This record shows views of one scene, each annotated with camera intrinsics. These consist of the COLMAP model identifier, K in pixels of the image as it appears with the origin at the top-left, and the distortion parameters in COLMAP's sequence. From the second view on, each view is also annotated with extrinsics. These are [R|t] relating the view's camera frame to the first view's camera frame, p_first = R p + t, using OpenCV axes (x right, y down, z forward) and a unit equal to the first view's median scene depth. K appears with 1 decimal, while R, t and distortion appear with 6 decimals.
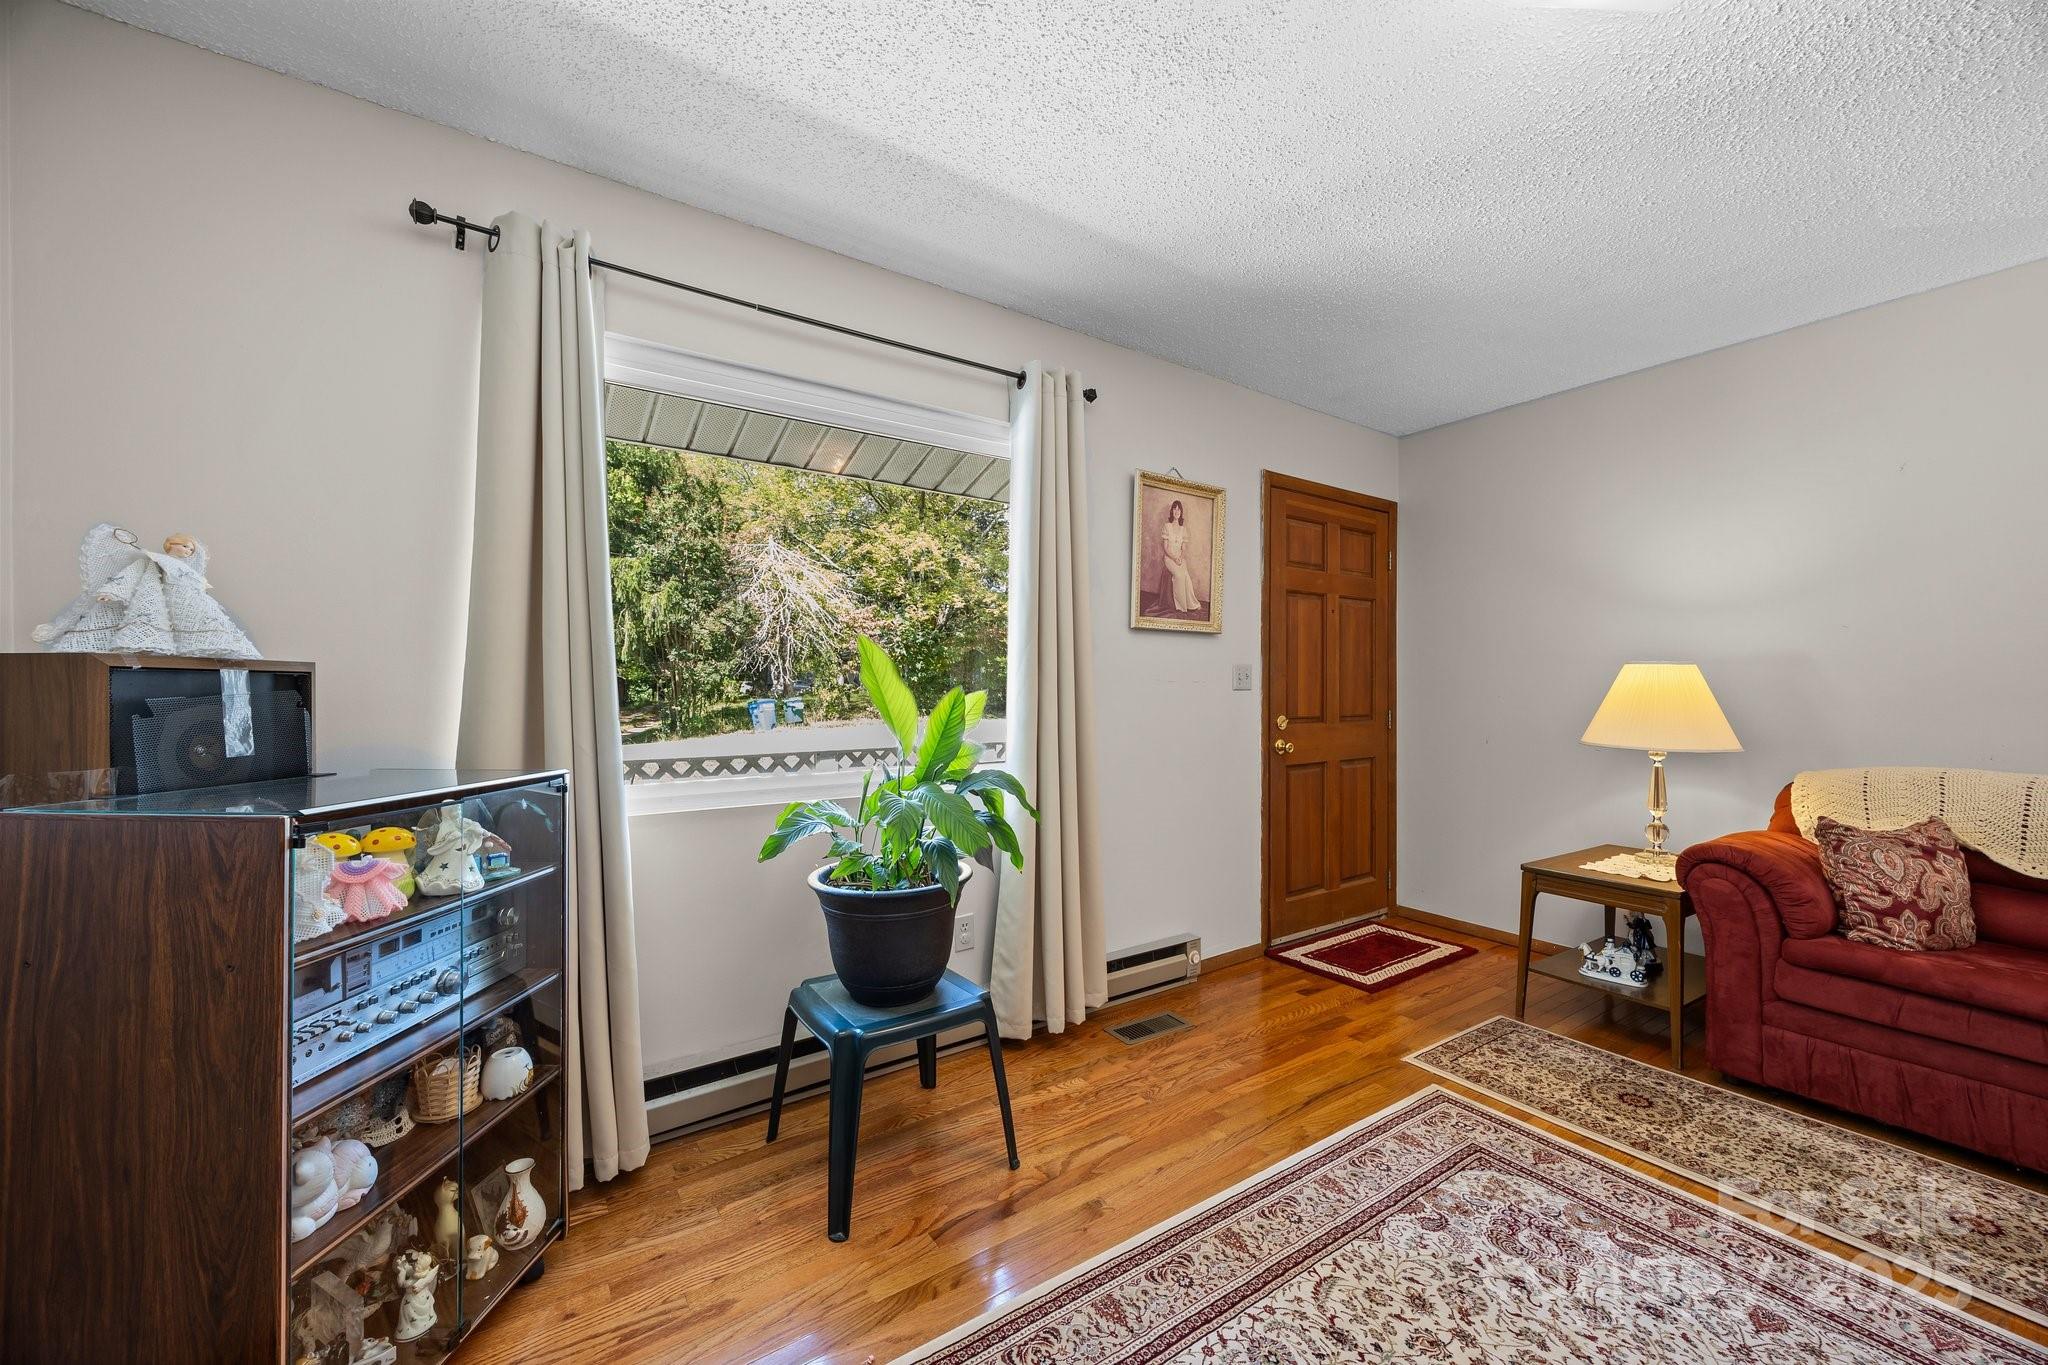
lens RADIAL K [[780.1, 0, 1024.0], [0, 780.1, 682.5], [0, 0, 1]] dist [0.010075, -0.000003]
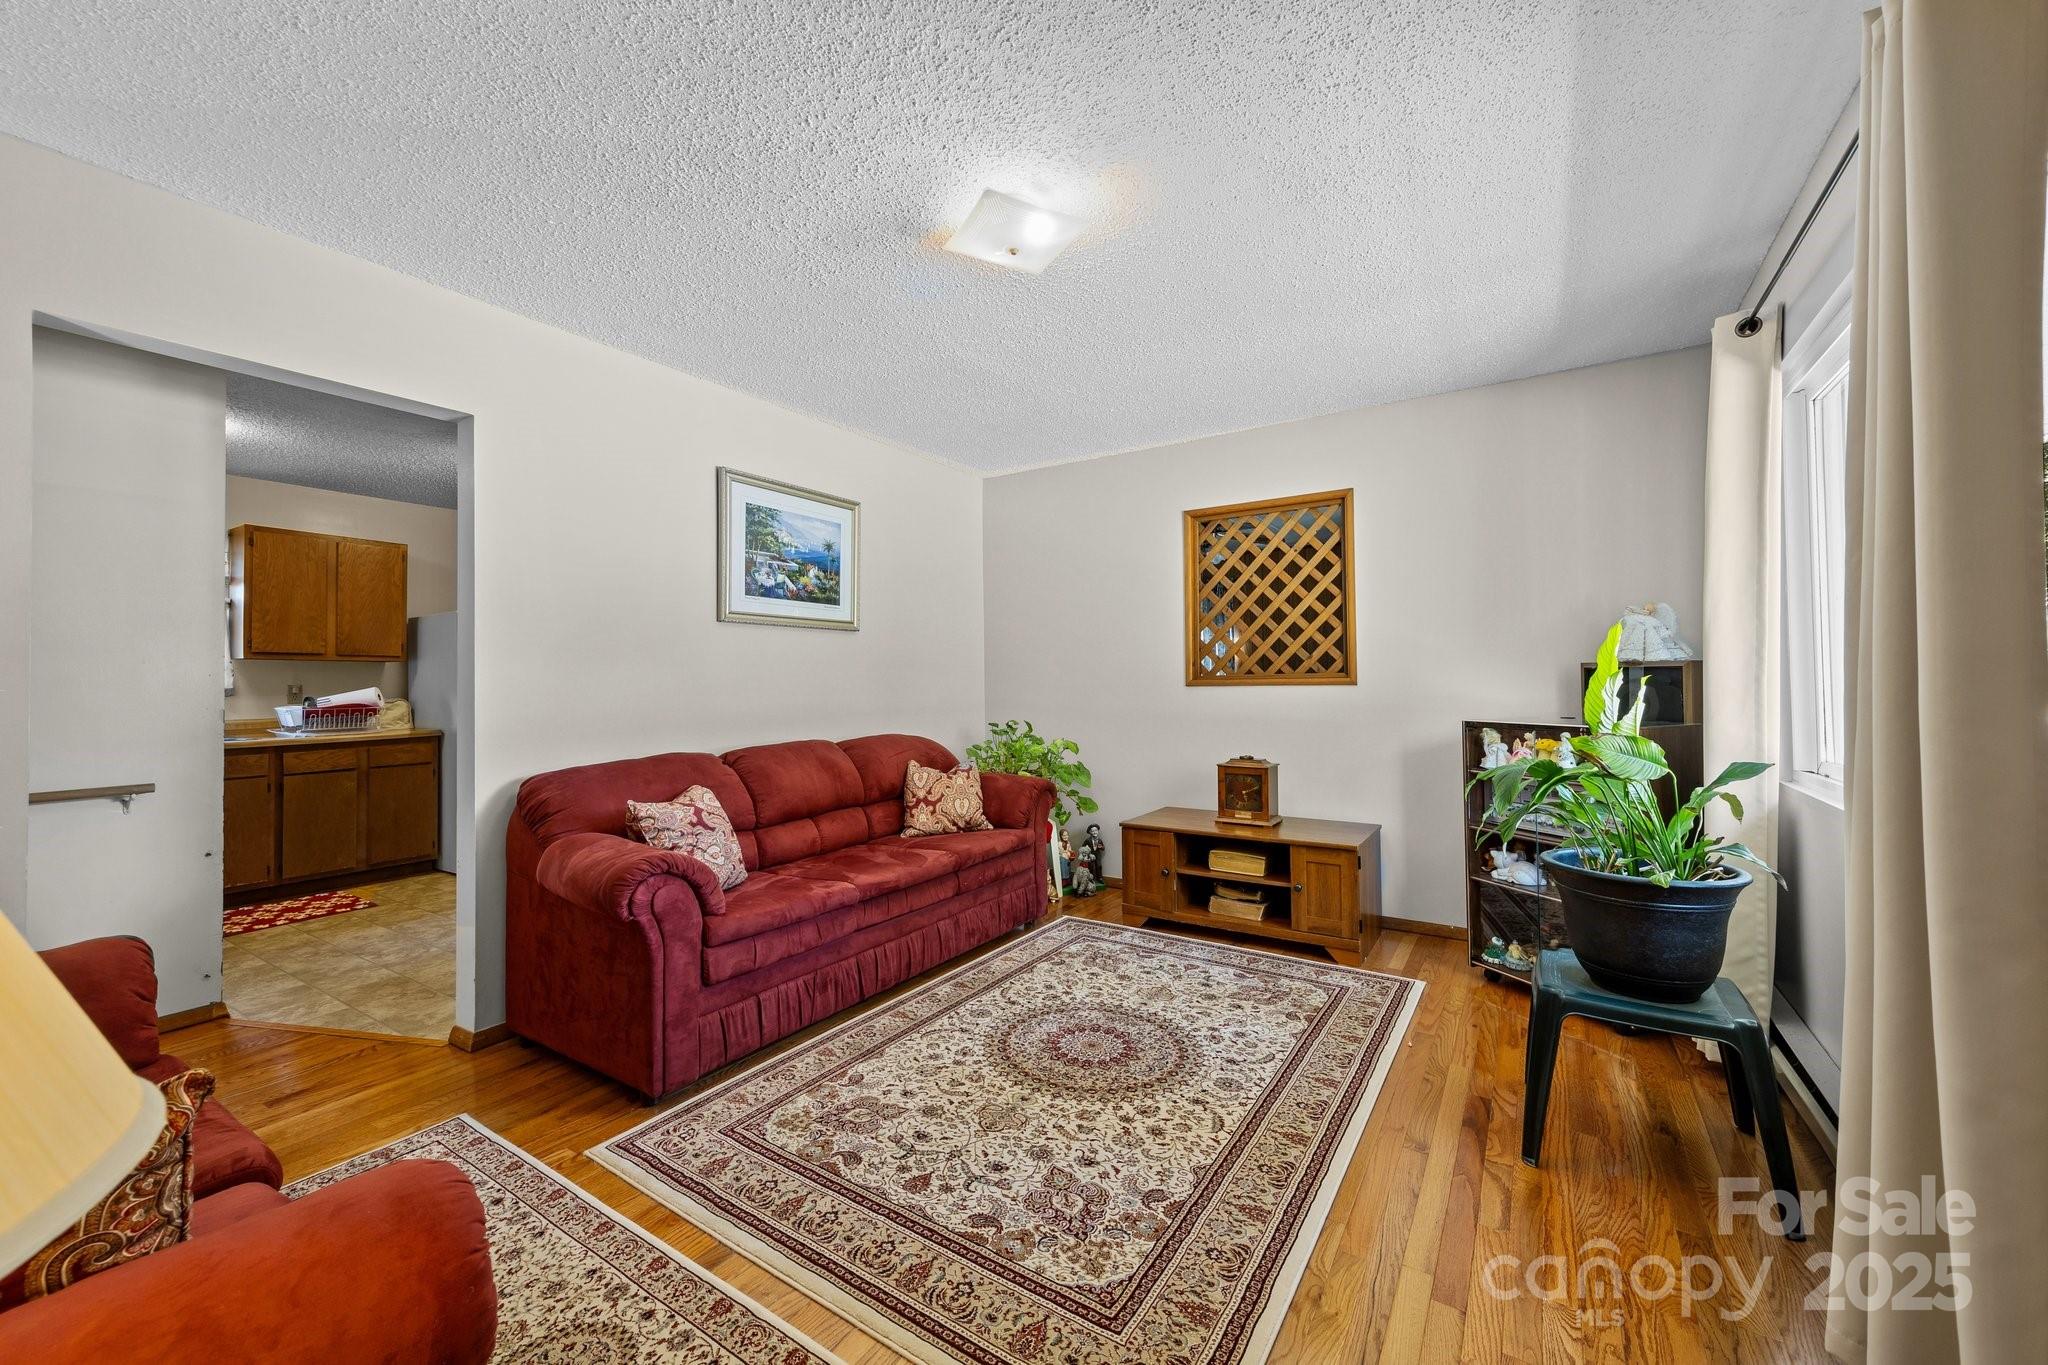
lens RADIAL K [[780.1, 0, 1024.0], [0, 780.1, 682.5], [0, 0, 1]] dist [0.010075, -0.000003]
pose [[-0.923781, 0.002486, -0.382912, 1.153982], [0.006071, 0.999948, -0.008154, 0.022762], [0.382872, -0.009857, -0.923749, 2.038219]]
